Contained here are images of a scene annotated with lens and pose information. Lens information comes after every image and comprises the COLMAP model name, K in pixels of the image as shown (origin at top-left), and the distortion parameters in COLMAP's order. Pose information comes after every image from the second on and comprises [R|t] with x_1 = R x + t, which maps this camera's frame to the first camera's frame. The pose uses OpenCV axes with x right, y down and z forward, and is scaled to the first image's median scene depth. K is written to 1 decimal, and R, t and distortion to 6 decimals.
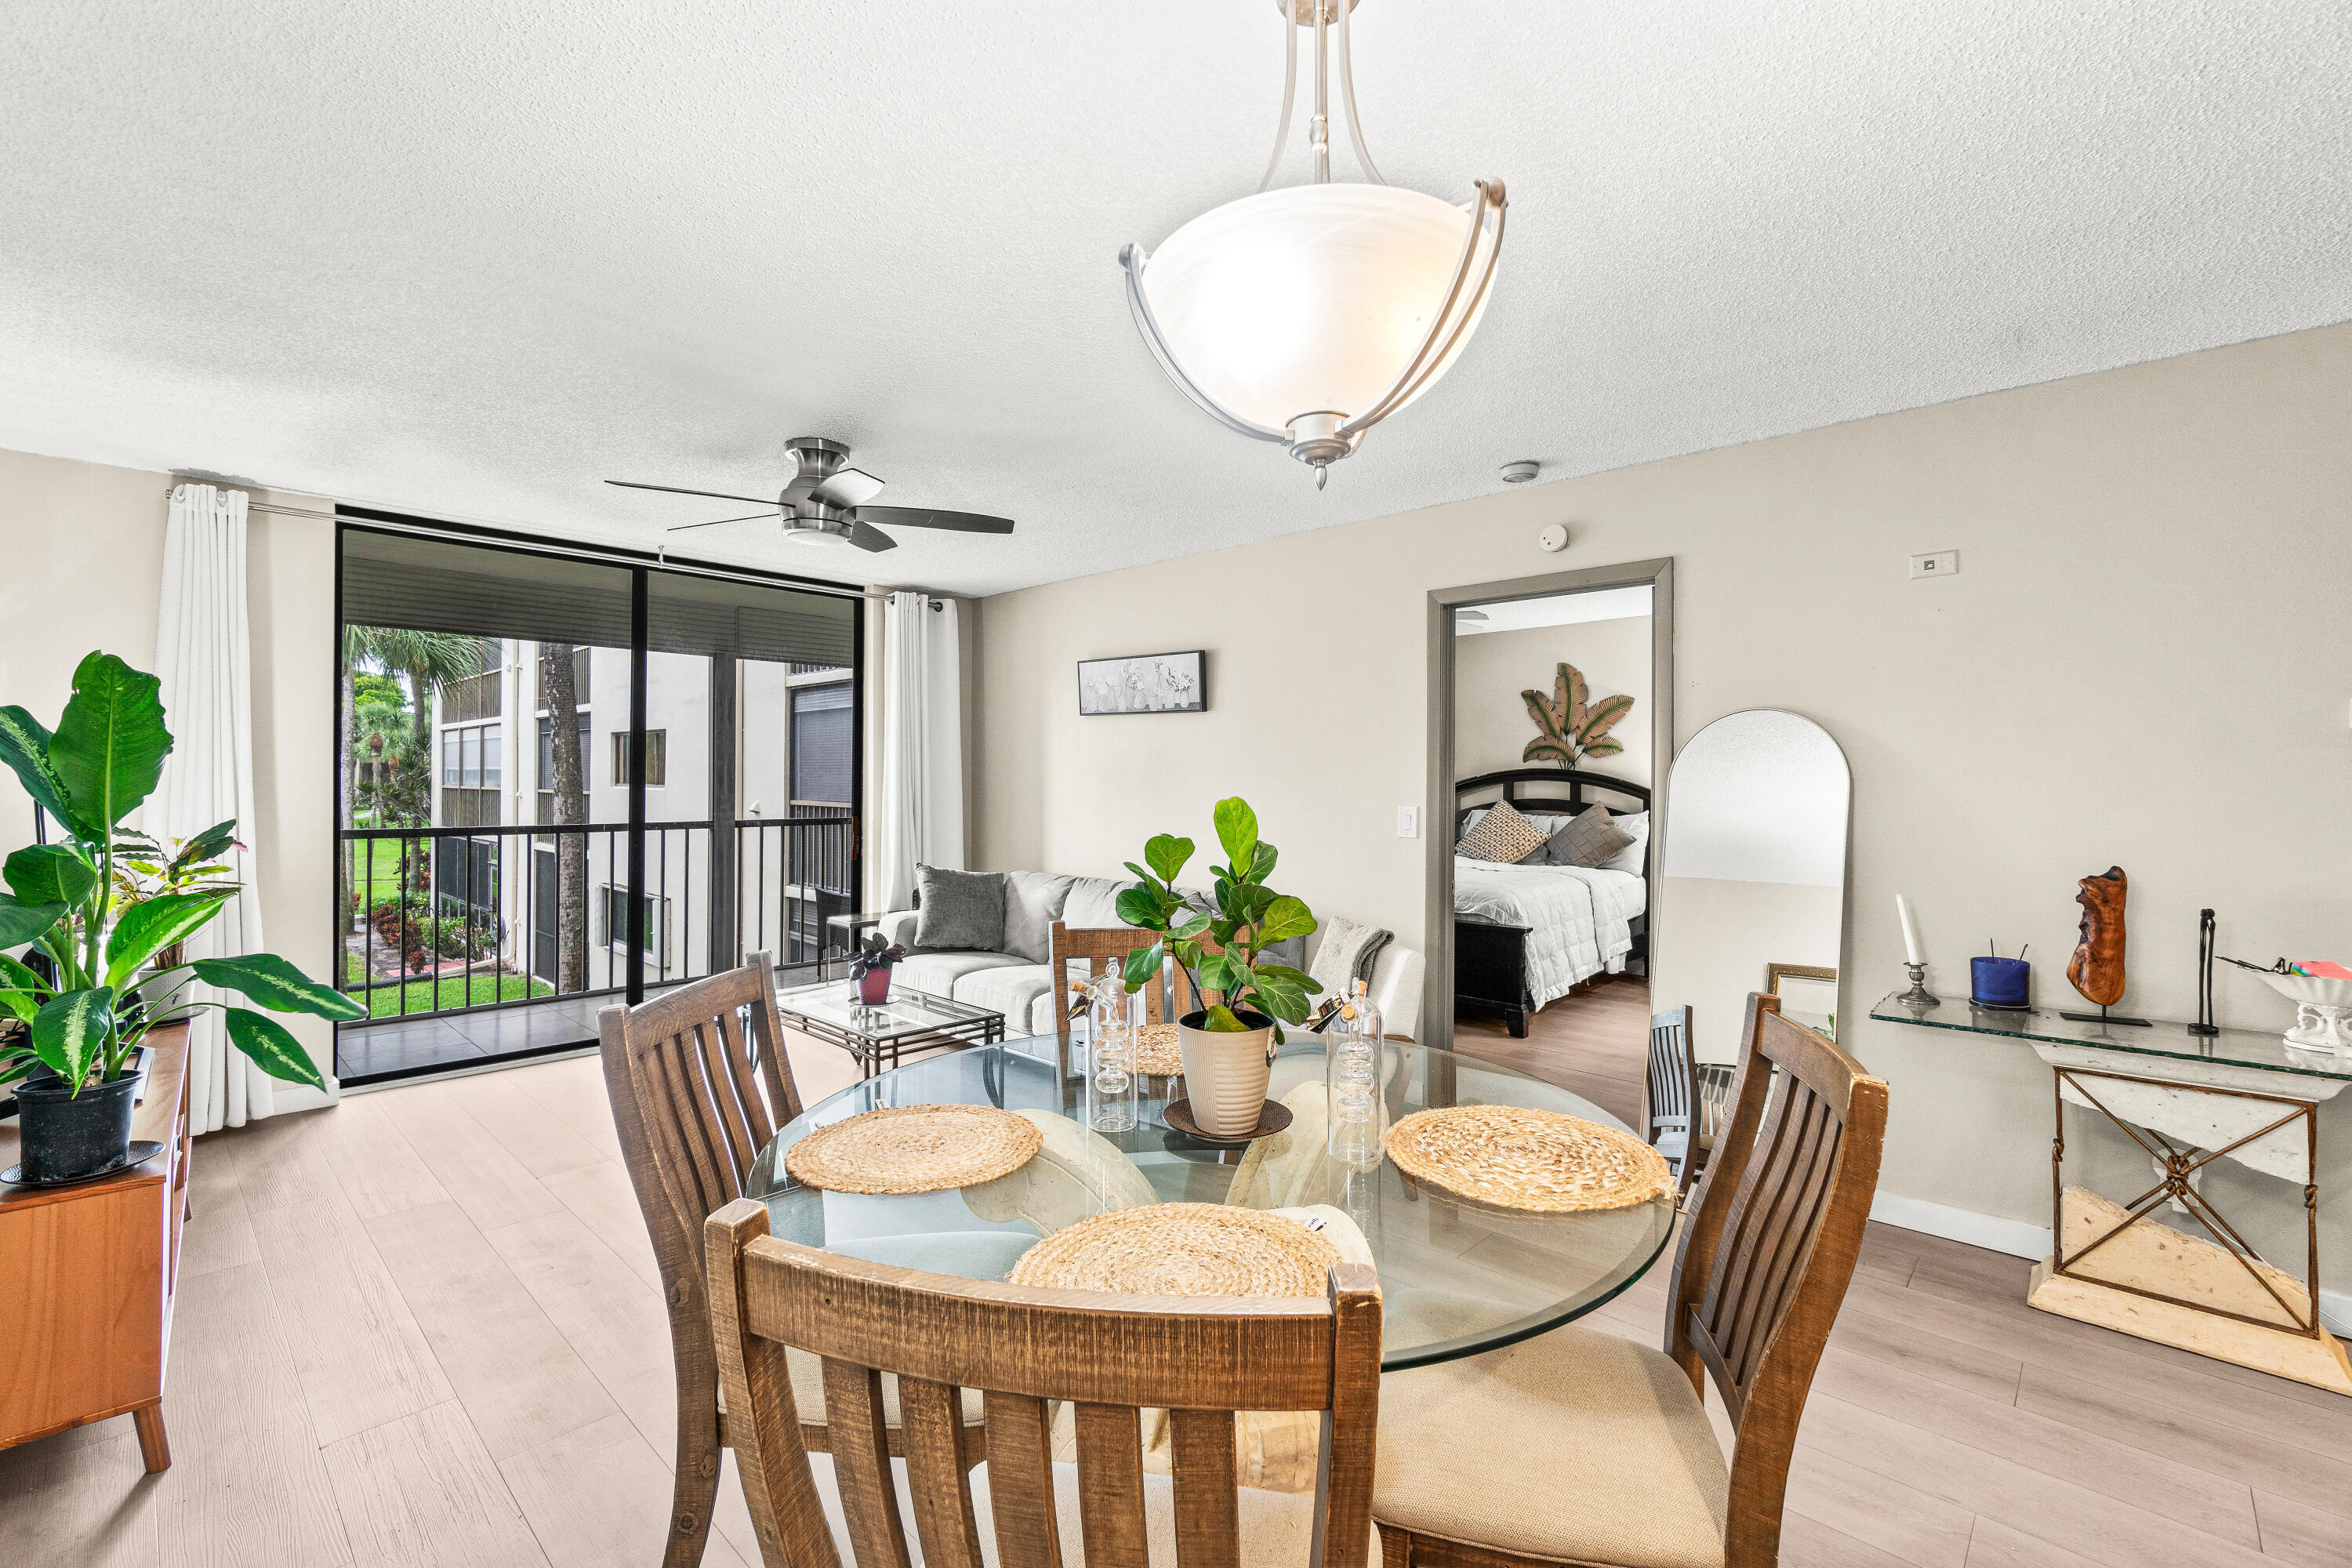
lens RADIAL K [[1016.0, 0, 1164.1], [0, 1016.0, 781.1], [0, 0, 1]] dist [-0.006658, 0.002261]
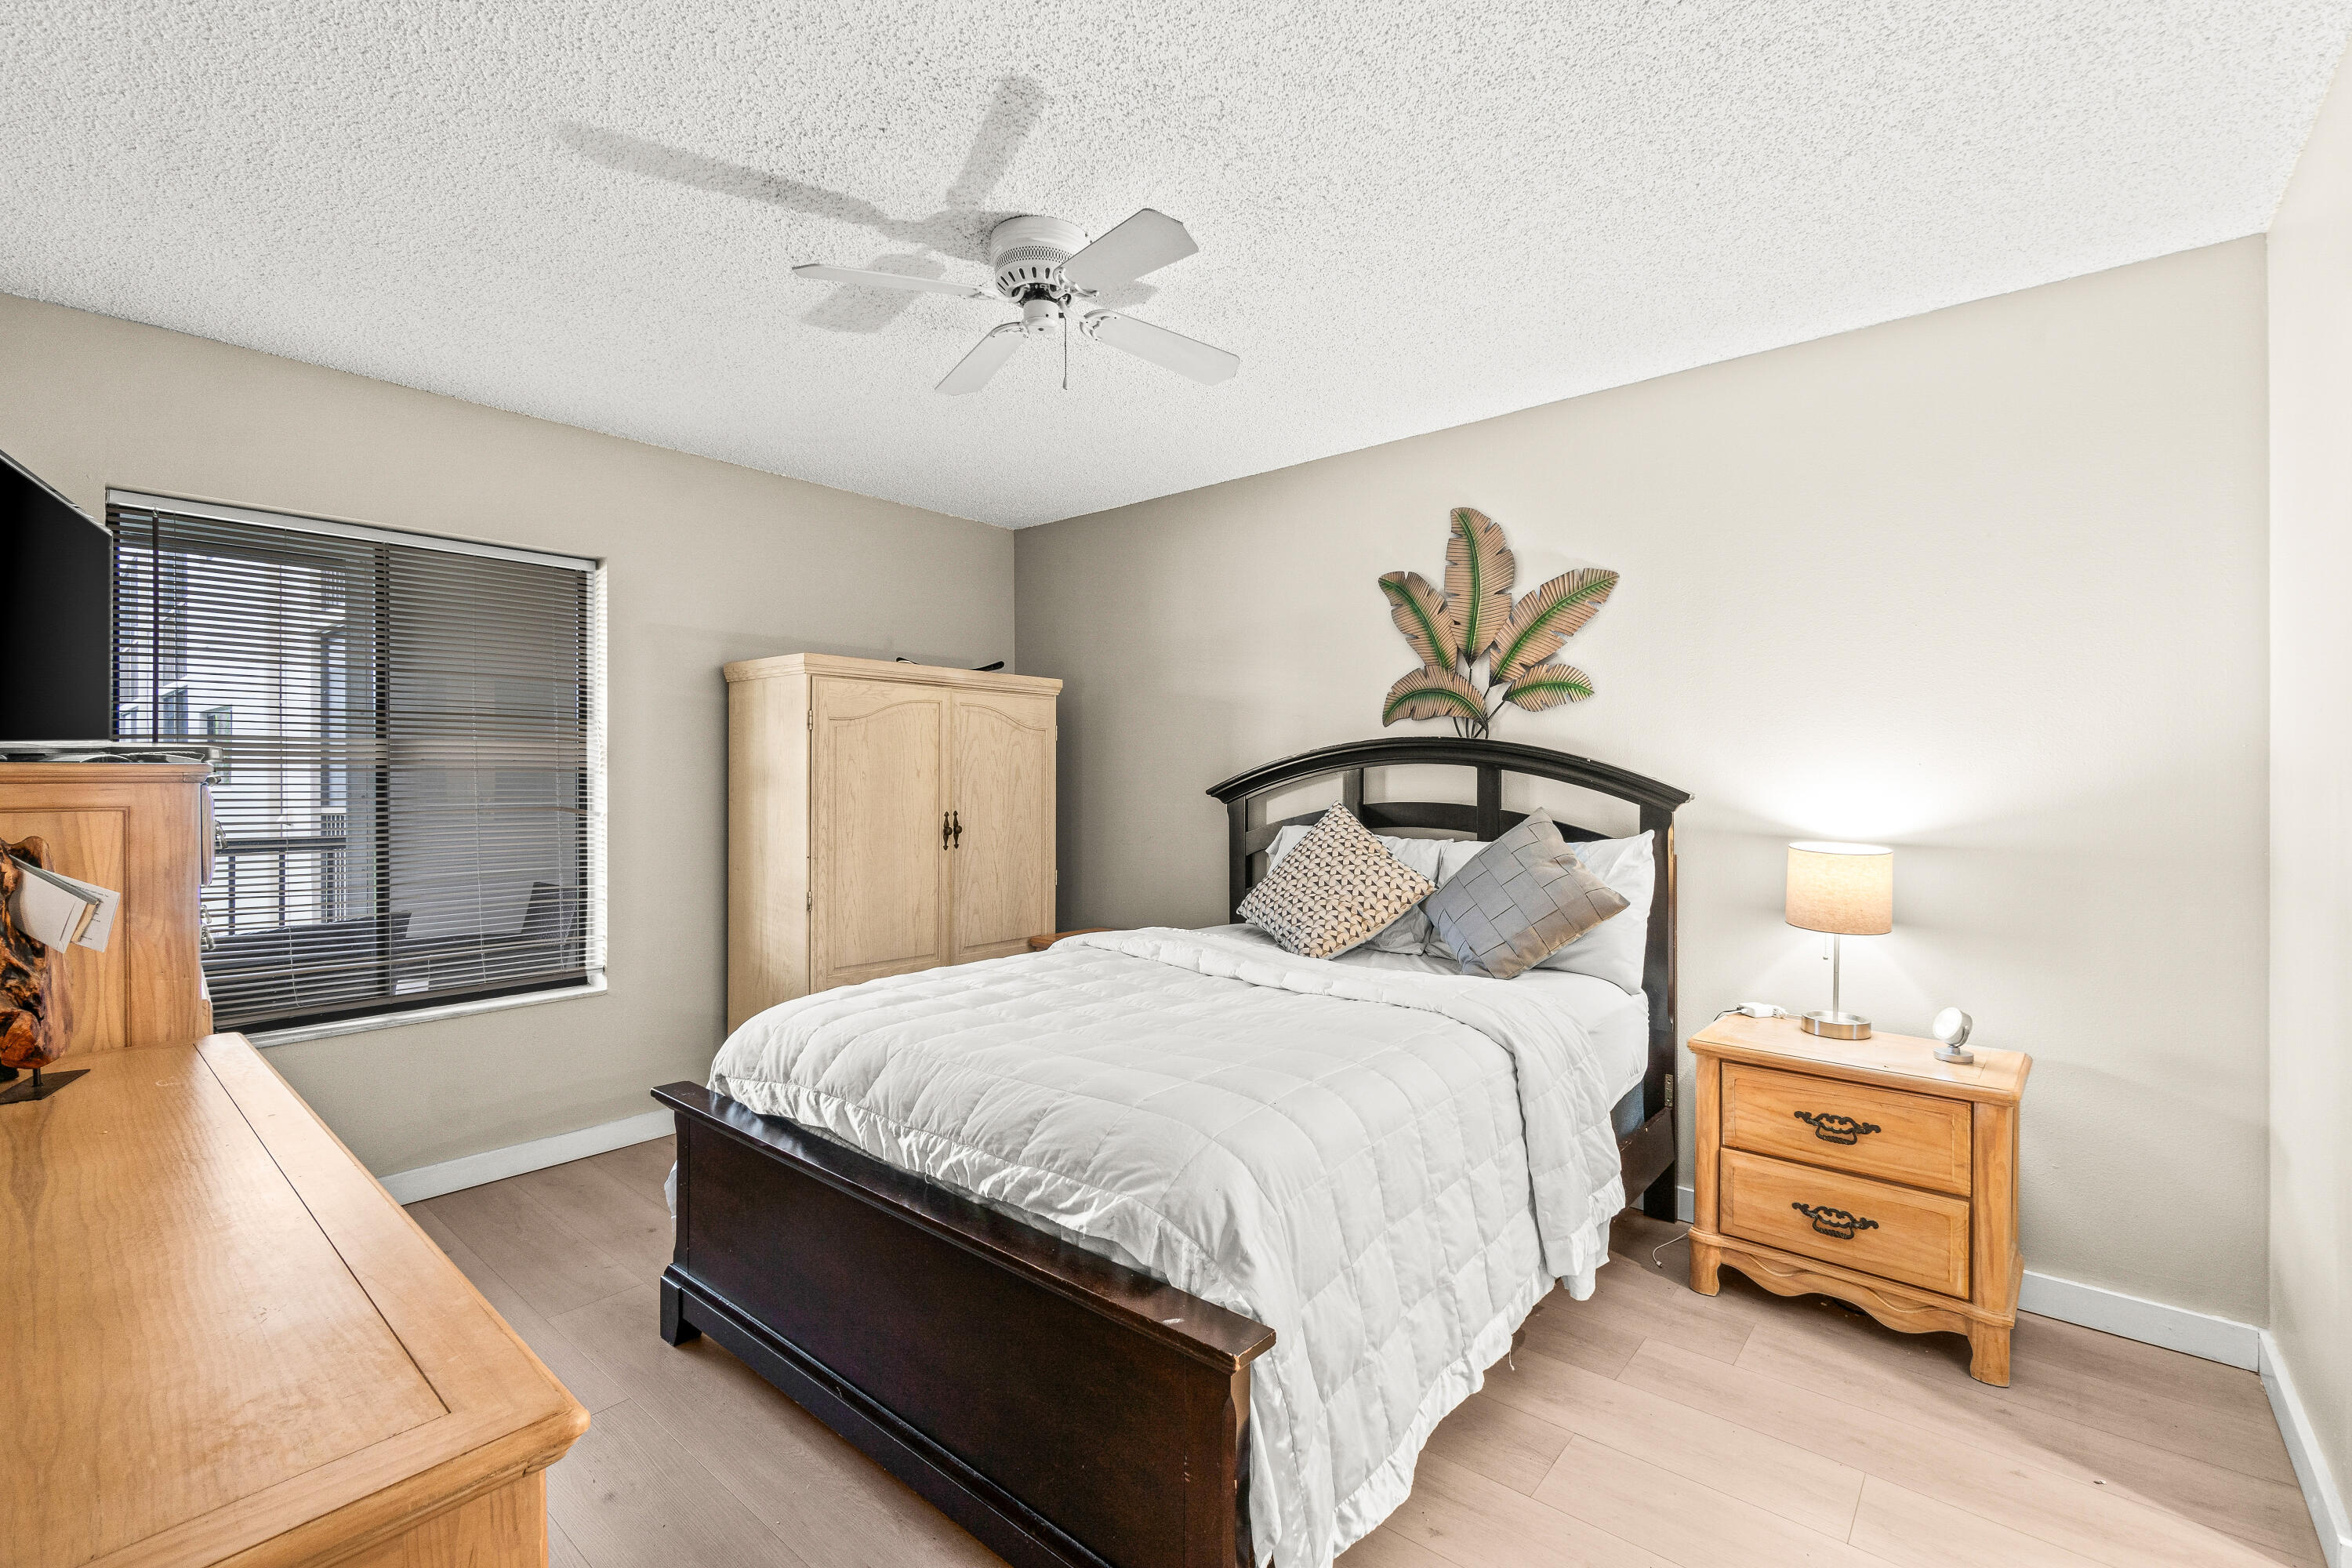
lens RADIAL K [[1016.0, 0, 1179.5], [0, 1016.0, 784.6], [0, 0, 1]] dist [-0.006658, 0.002261]
pose [[0.998049, -0.006574, 0.062086, 0.238316], [0.005989, 0.999936, 0.009605, 0.004103], [-0.062145, -0.009215, 0.998025, 0.553832]]
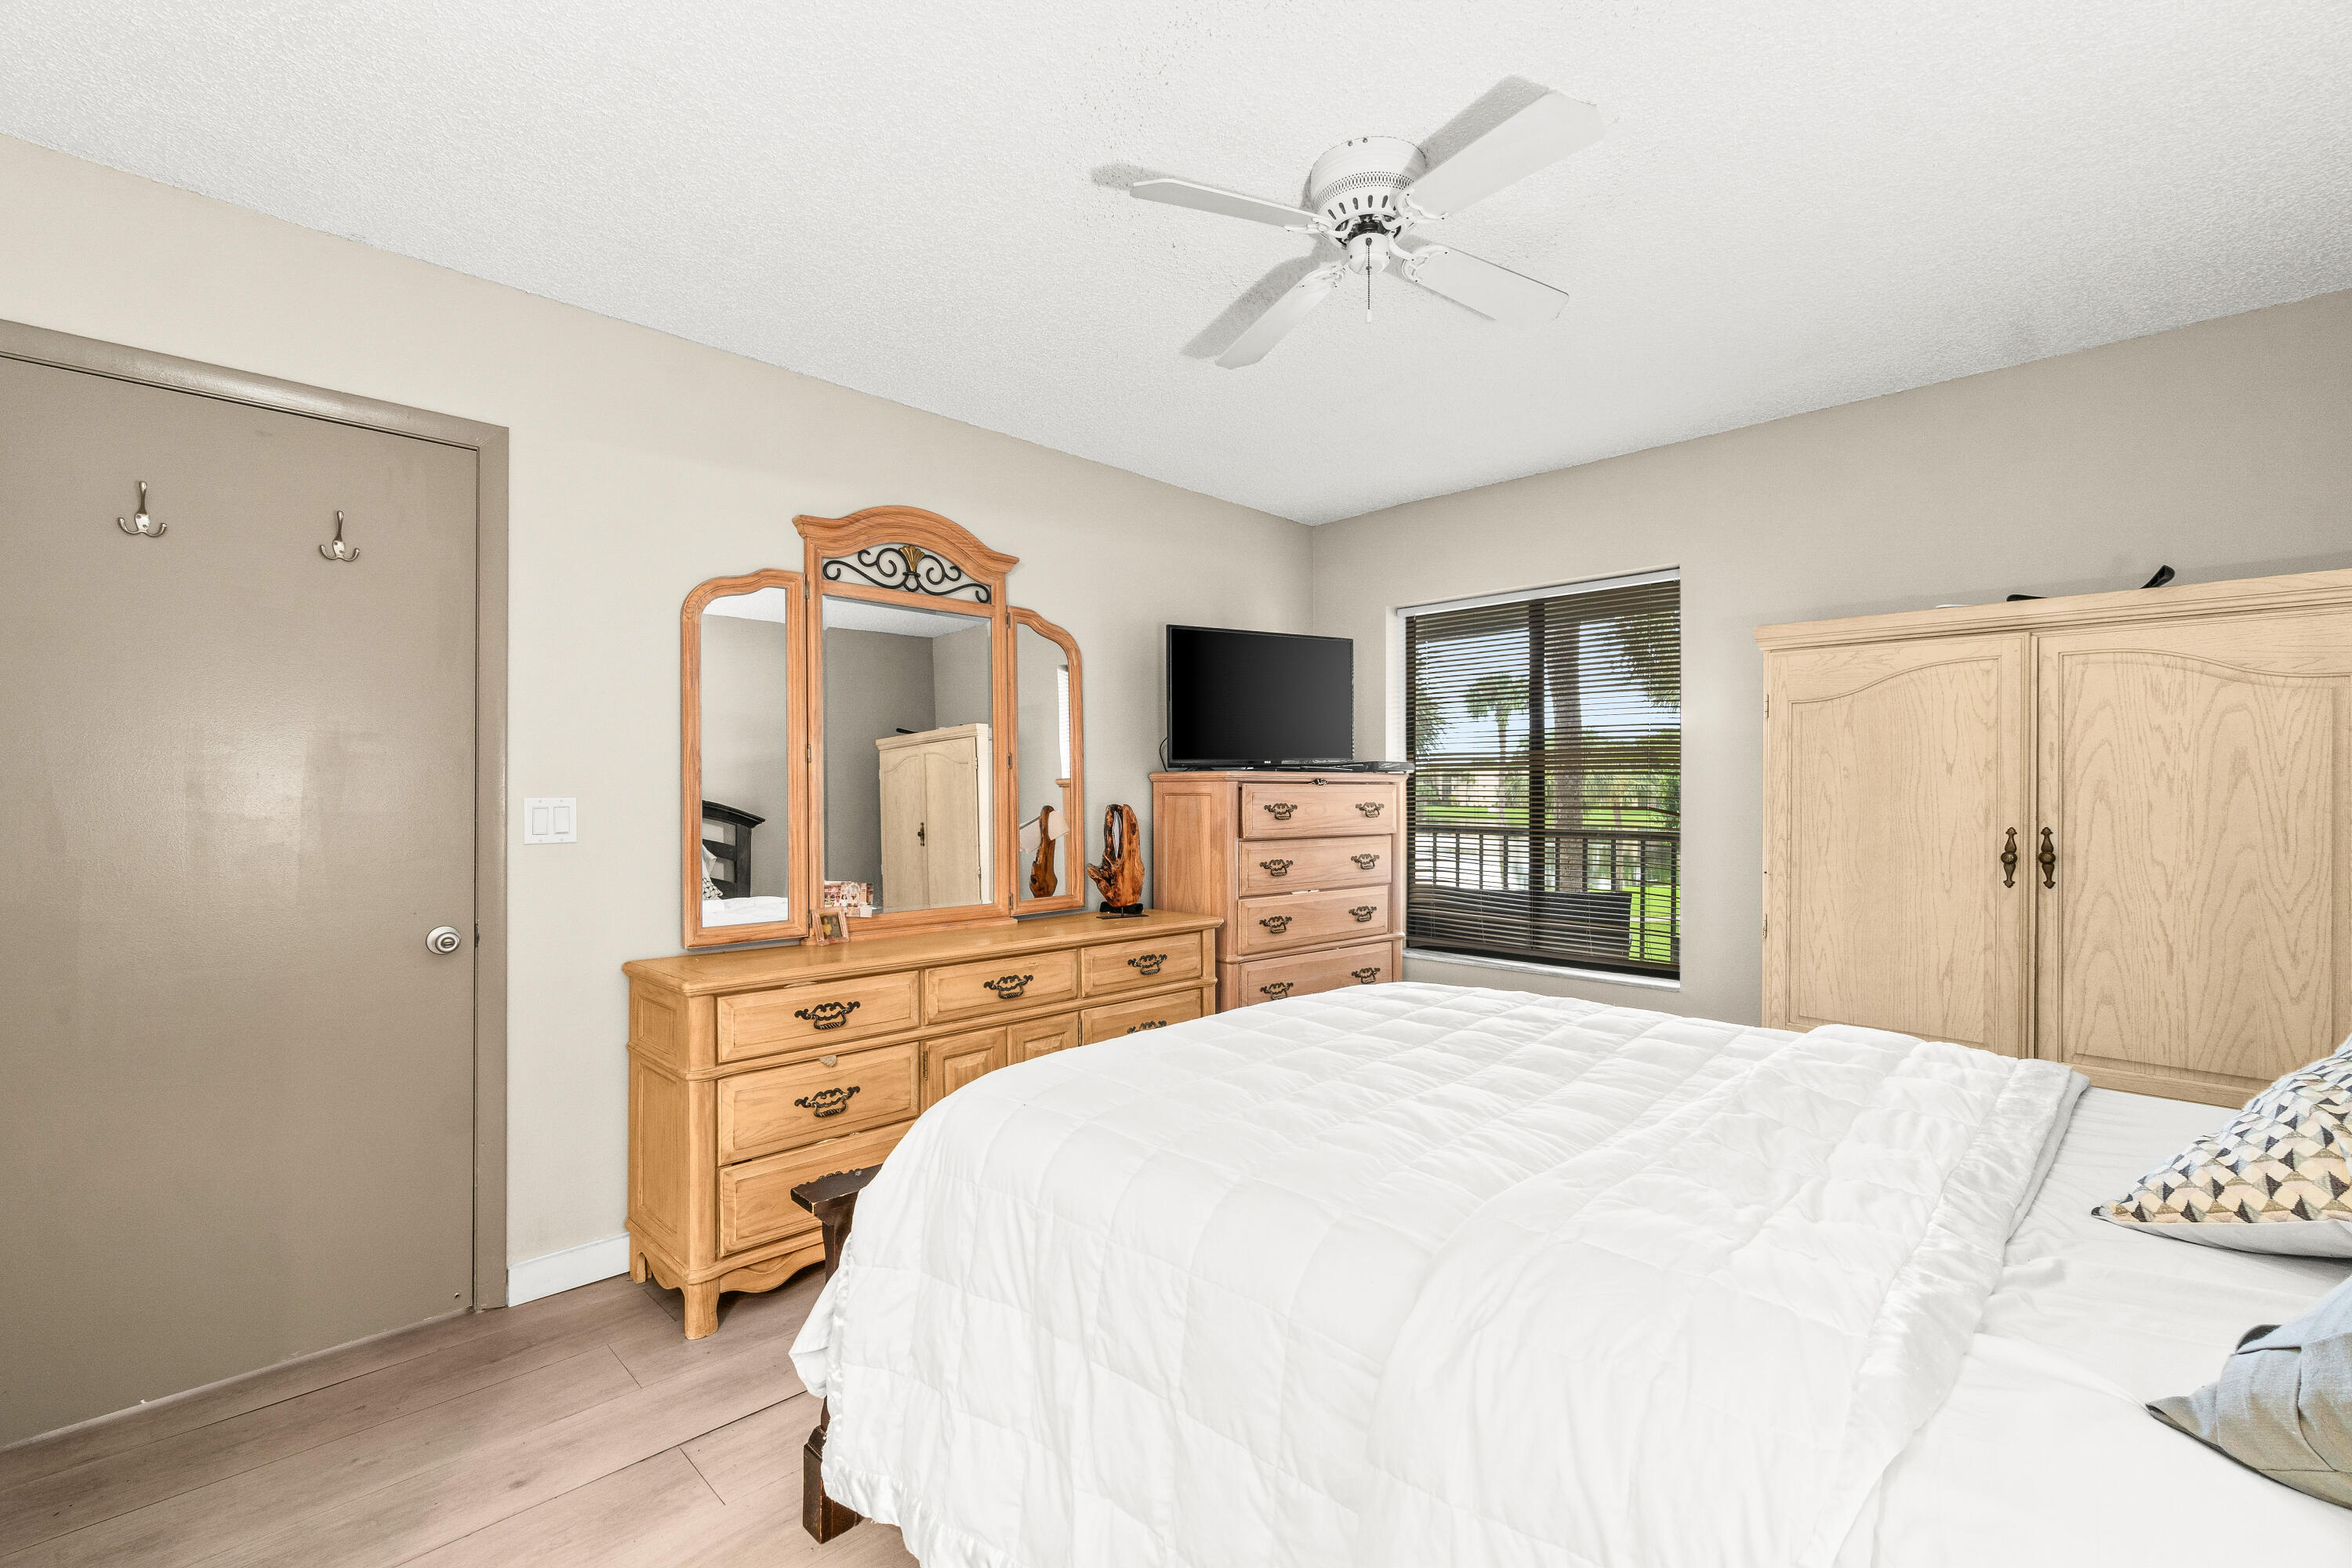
lens RADIAL K [[1016.0, 0, 1173.7], [0, 1016.0, 791.4], [0, 0, 1]] dist [-0.006658, 0.002261]
pose [[-0.024578, -0.006679, -0.999676, 0.484526], [0.001861, 0.999976, -0.006727, 0.011988], [0.999696, -0.002025, -0.024565, 0.810888]]
